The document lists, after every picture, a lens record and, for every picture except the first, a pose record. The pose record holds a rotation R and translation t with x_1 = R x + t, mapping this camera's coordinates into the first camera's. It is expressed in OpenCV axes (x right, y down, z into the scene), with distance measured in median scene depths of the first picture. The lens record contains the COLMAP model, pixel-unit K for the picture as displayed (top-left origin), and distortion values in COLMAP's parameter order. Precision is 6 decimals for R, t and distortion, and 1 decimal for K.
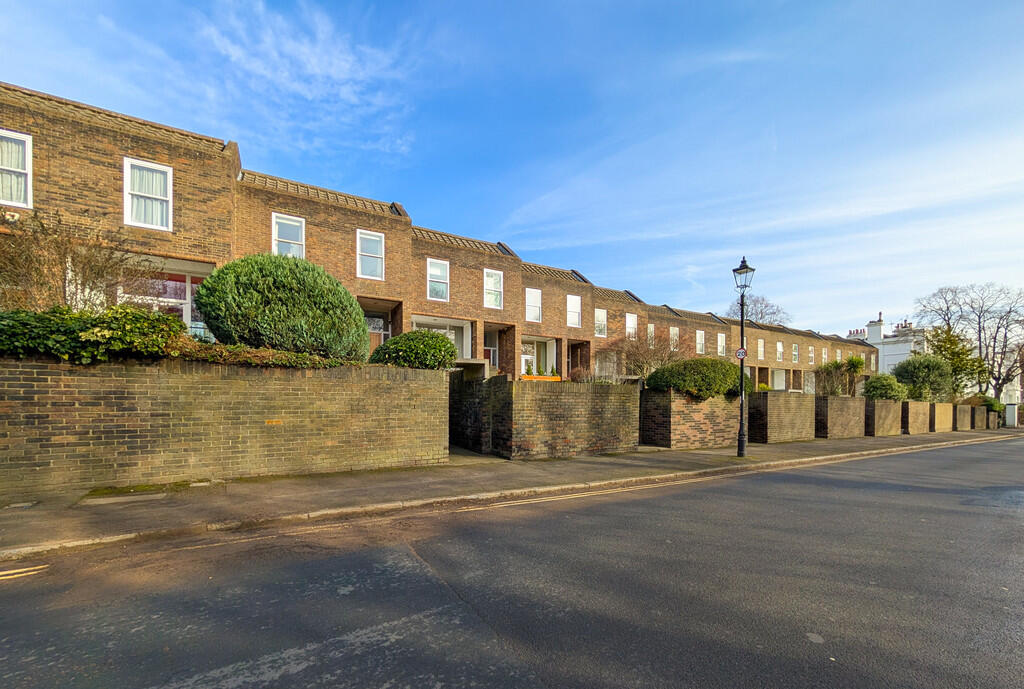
lens RADIAL K [[367.6, 0, 506.8], [0, 367.6, 342.0], [0, 0, 1]] dist [0.000623, 0.000117]
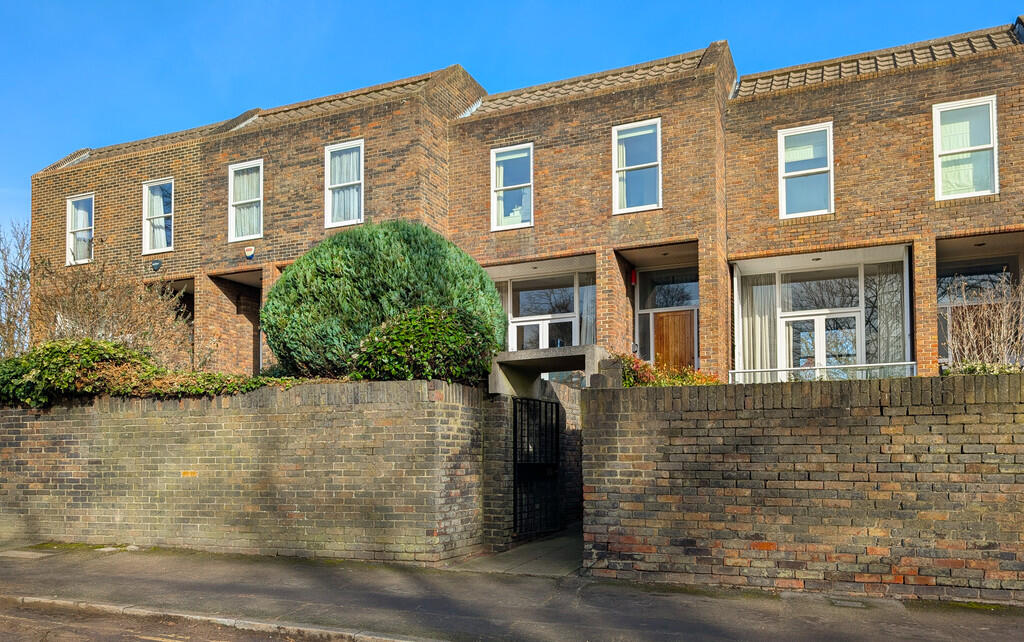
lens RADIAL K [[718.2, 0, 507.6], [0, 718.2, 330.5], [0, 0, 1]] dist [0.028010, -0.021188]
pose [[0.645512, -0.132686, -0.752136, 0.366903], [0.133566, 0.989229, -0.059880, 0.047428], [0.751980, -0.061806, 0.656282, 0.243677]]
